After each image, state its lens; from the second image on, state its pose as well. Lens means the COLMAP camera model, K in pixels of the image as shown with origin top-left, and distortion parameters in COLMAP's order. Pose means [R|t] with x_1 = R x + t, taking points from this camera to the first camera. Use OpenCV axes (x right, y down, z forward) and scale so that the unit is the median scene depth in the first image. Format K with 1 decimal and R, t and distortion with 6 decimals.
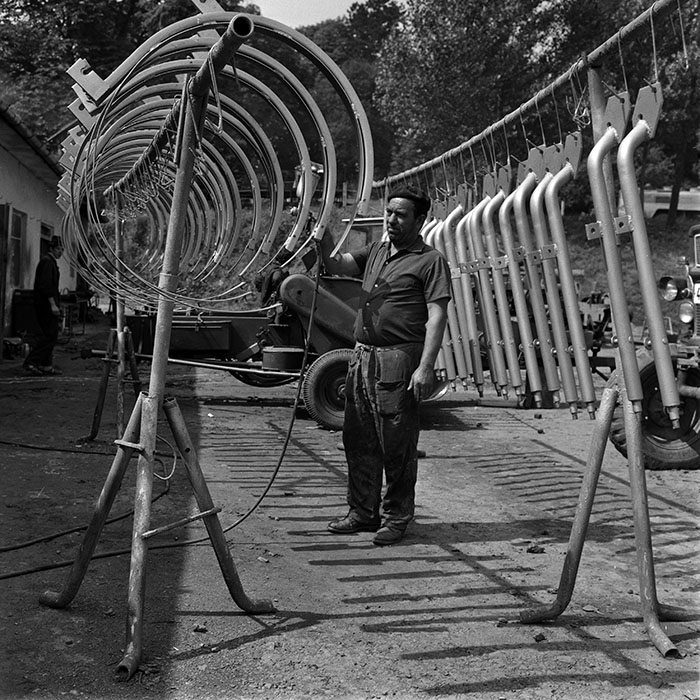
lens RADIAL K [[1016.1, 0, 349.6], [0, 1016.1, 338.3], [0, 0, 1]] dist [0.121708, -0.385353]
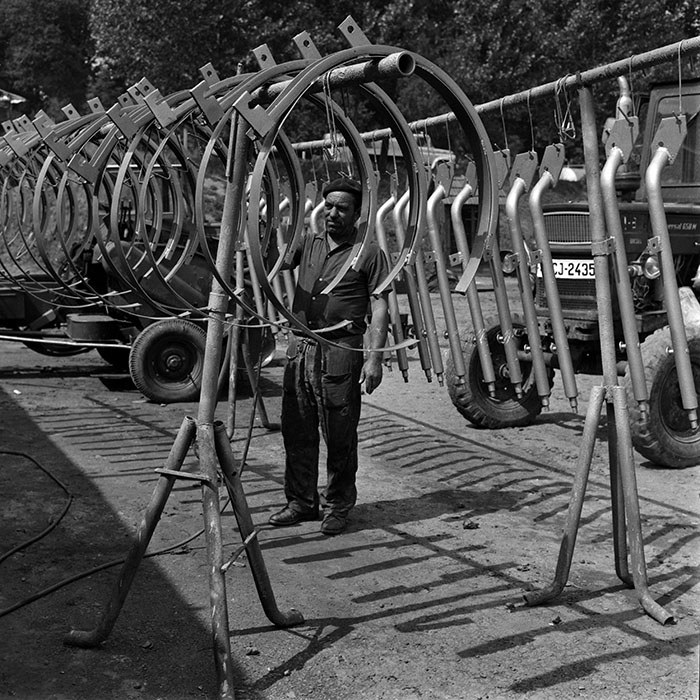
lens RADIAL K [[1016.9, 0, 350.0], [0, 1016.9, 350.0], [0, 0, 1]] dist [0.060363, -0.050413]
pose [[0.949275, -0.036497, 0.312321, -0.262685], [0.012338, 0.996800, 0.078983, -0.061527], [-0.314204, -0.071123, 0.946688, 0.042797]]
